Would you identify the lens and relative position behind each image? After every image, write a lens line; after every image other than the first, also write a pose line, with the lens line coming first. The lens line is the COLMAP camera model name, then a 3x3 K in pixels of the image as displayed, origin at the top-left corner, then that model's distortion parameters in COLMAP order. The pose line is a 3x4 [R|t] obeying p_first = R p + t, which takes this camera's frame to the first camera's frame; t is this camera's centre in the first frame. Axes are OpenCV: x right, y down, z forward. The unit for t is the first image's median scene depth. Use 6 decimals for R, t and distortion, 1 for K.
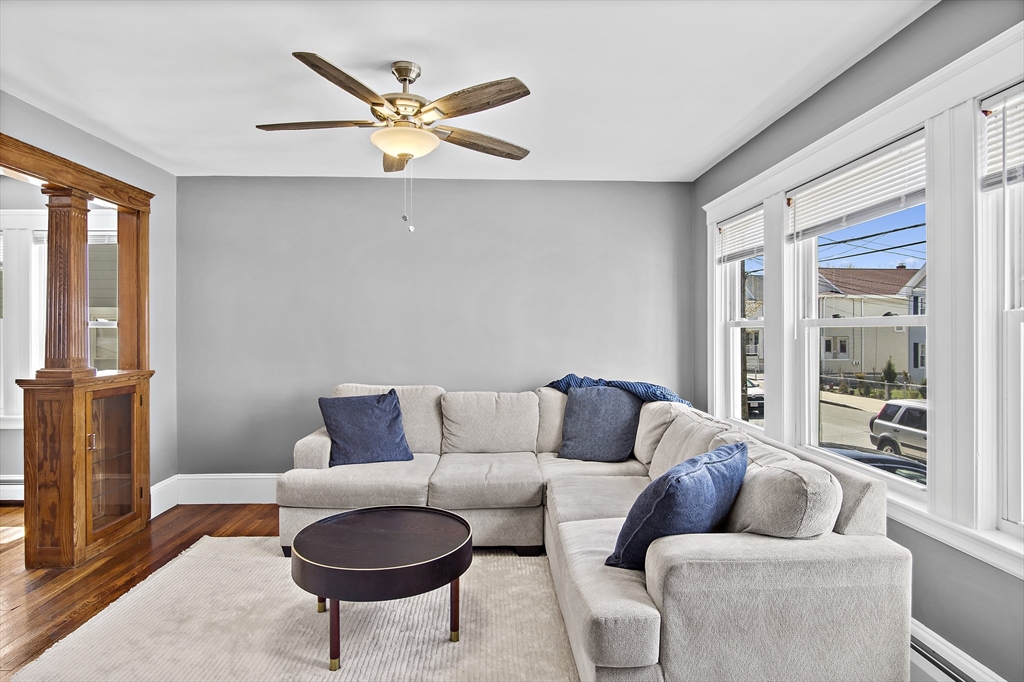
lens RADIAL K [[559.0, 0, 518.7], [0, 559.0, 333.8], [0, 0, 1]] dist [-0.018659, -0.002883]
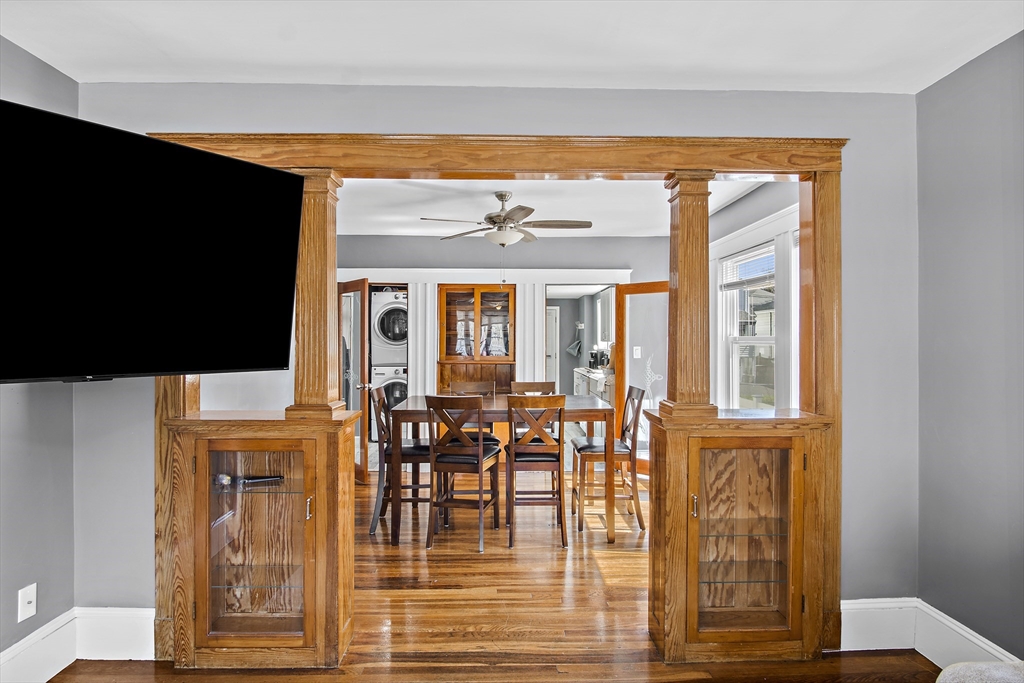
lens RADIAL K [[559.0, 0, 505.7], [0, 559.0, 336.6], [0, 0, 1]] dist [-0.018659, -0.002883]
pose [[-0.028049, -0.007448, -0.999579, -0.021502], [-0.004536, 0.999963, -0.007324, -0.023631], [0.999596, 0.004328, -0.028082, 0.758337]]
